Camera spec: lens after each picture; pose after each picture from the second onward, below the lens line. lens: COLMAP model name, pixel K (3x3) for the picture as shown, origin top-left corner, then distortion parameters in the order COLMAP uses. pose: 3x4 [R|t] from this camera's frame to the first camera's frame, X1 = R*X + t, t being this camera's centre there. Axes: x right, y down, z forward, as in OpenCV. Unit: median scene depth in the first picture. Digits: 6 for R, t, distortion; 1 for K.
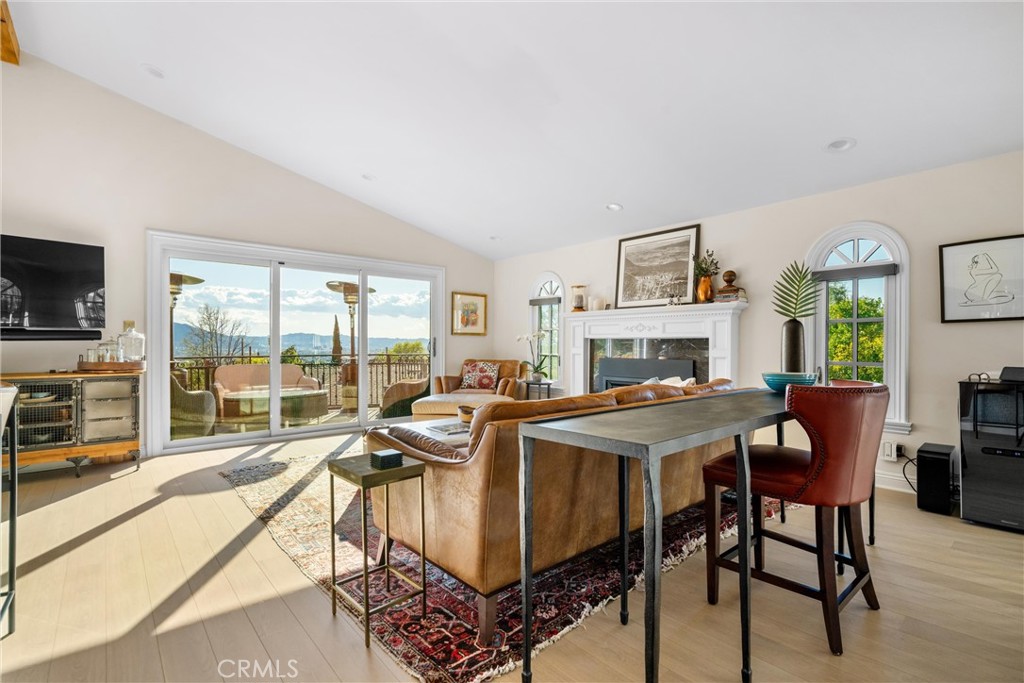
lens RADIAL K [[483.9, 0, 531.3], [0, 483.9, 340.3], [0, 0, 1]] dist [-0.000865, -0.001666]
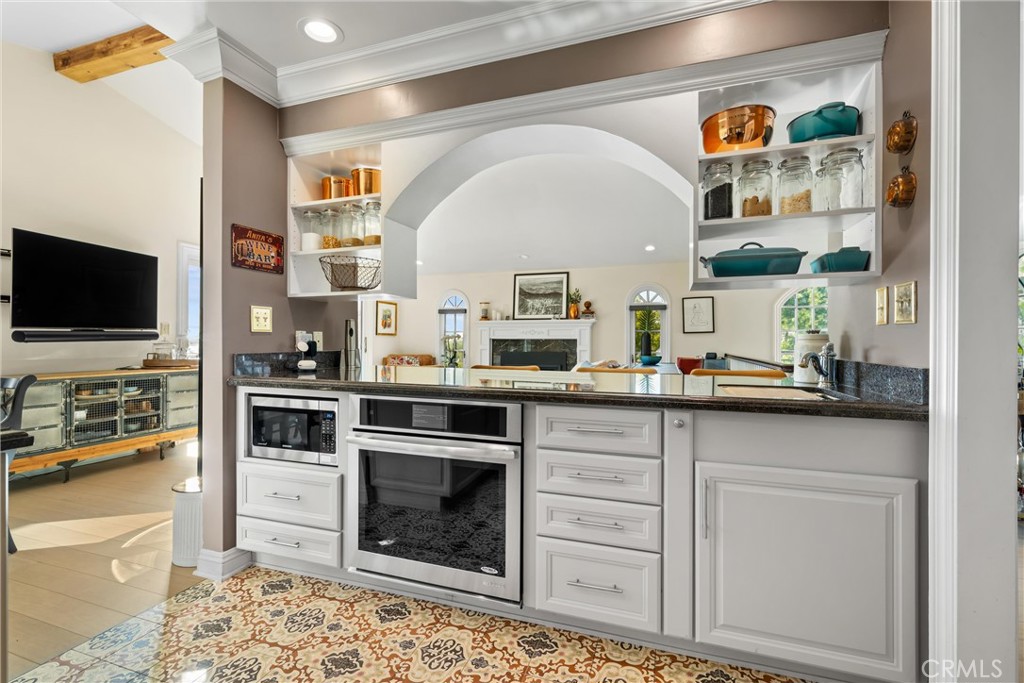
lens RADIAL K [[454.7, 0, 520.5], [0, 454.7, 340.2], [0, 0, 1]] dist [0.001855, 0.000060]
pose [[0.864937, 0.000837, 0.501880, -0.592163], [-0.004985, 0.999964, 0.006923, -0.010374], [-0.501856, -0.008490, 0.864910, -0.292499]]
